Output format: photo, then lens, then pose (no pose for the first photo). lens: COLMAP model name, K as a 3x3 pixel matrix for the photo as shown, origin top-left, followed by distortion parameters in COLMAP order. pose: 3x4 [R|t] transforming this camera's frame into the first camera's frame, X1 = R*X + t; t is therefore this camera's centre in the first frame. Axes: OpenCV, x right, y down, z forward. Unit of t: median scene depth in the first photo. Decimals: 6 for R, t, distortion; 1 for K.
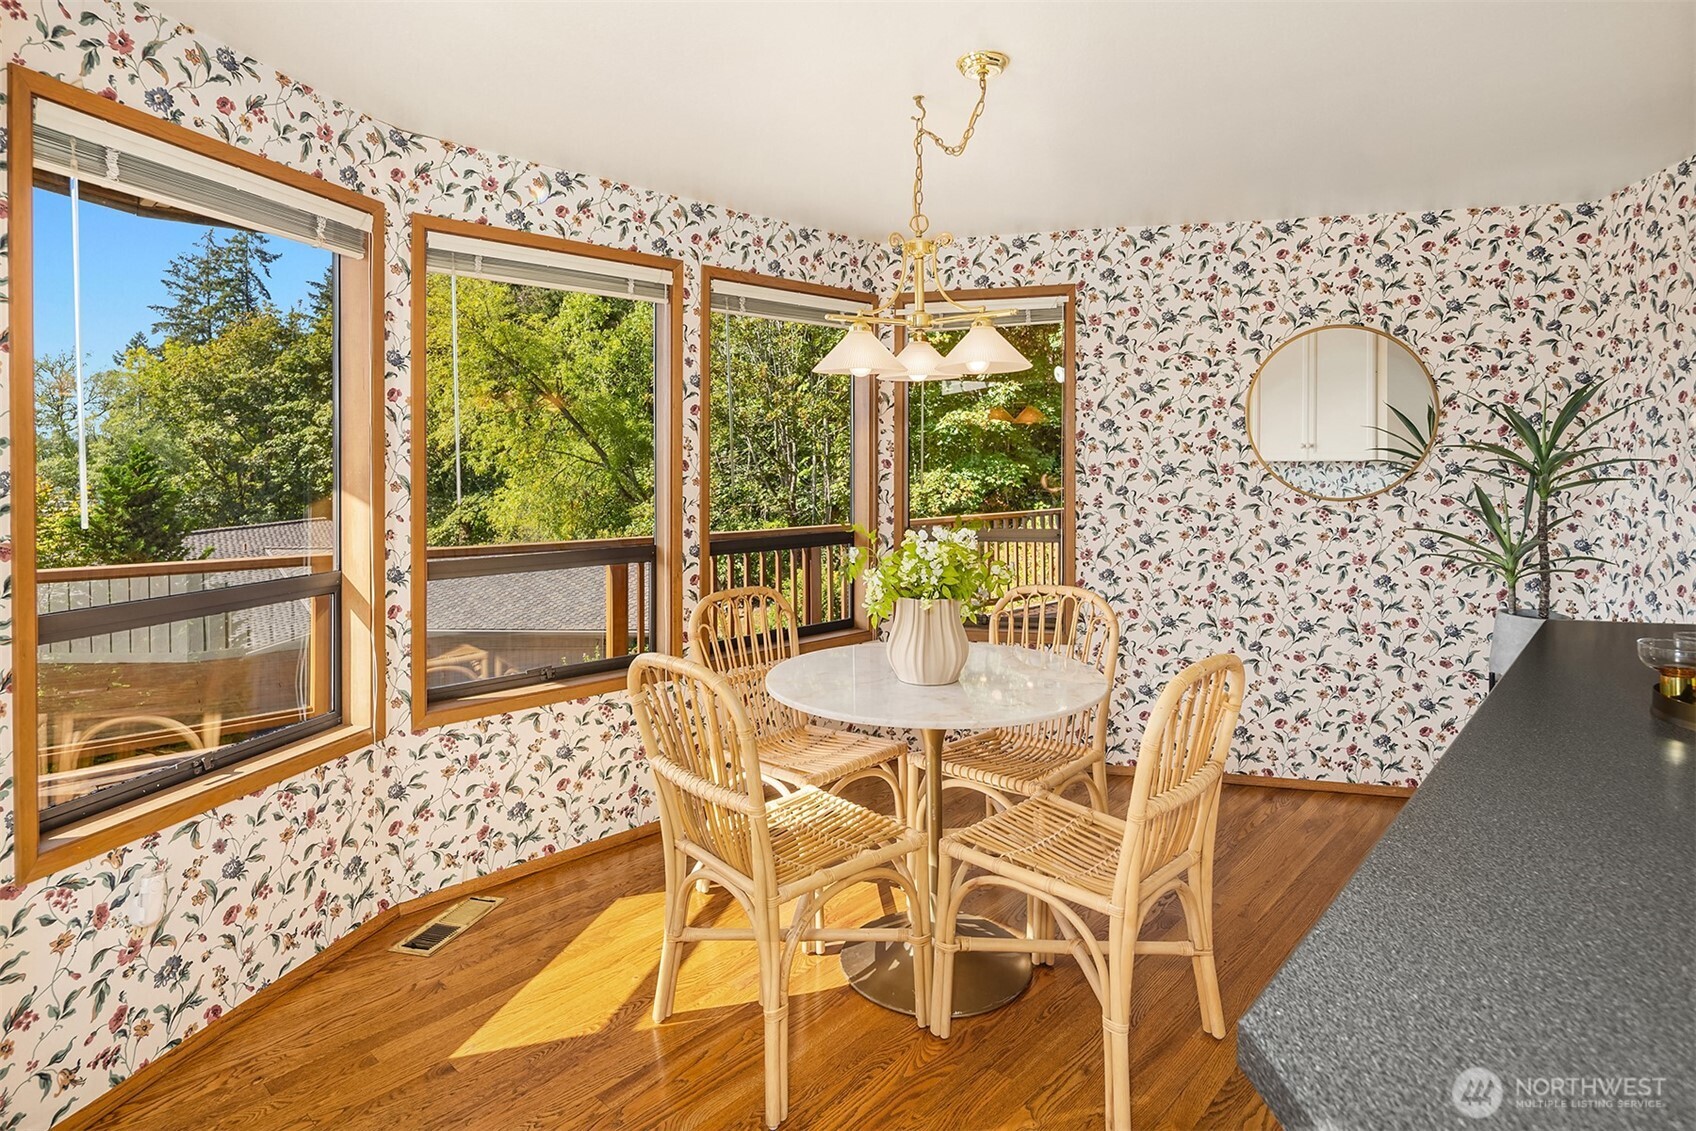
lens RADIAL K [[822.6, 0, 859.9], [0, 822.6, 565.1], [0, 0, 1]] dist [-0.000871, -0.001318]
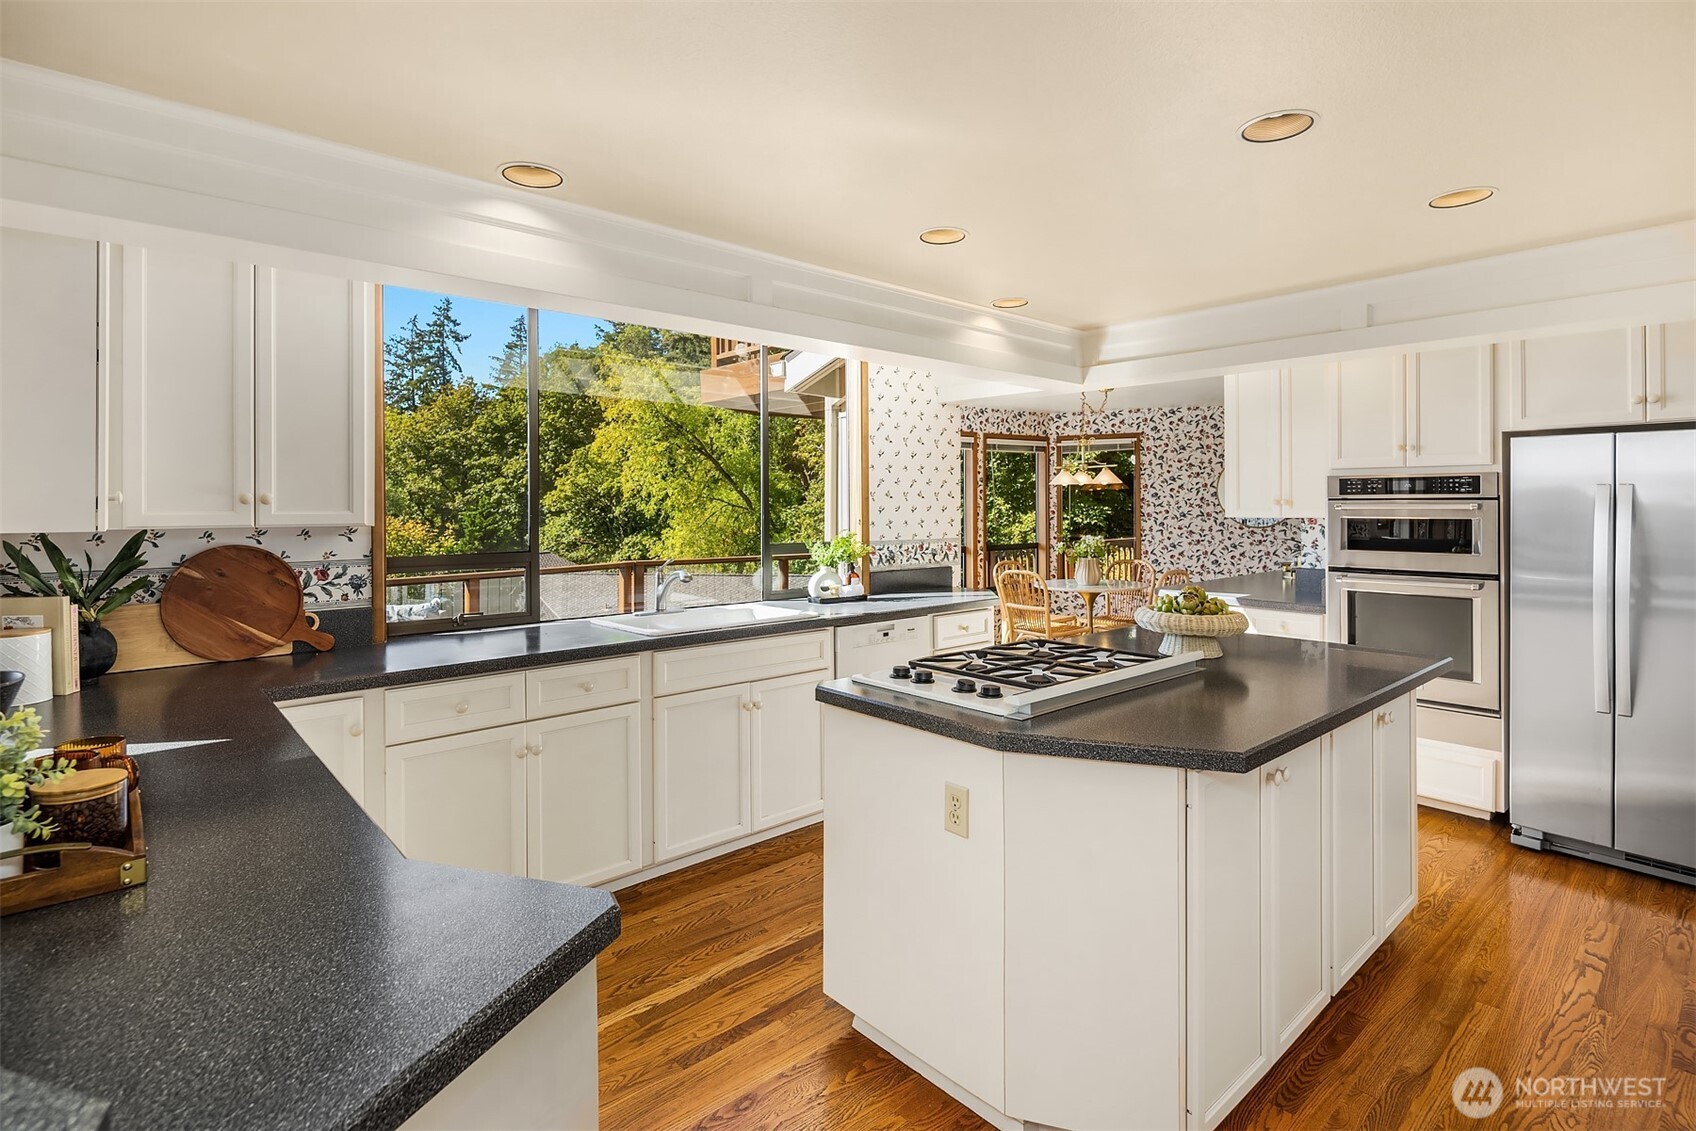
lens RADIAL K [[822.6, 0, 859.9], [0, 822.6, 565.1], [0, 0, 1]] dist [-0.000871, -0.001318]
pose [[0.995956, 0.001626, -0.089833, -0.137092], [-0.006069, 0.998770, -0.049208, 0.062385], [0.089642, 0.049555, 0.994740, -0.593678]]
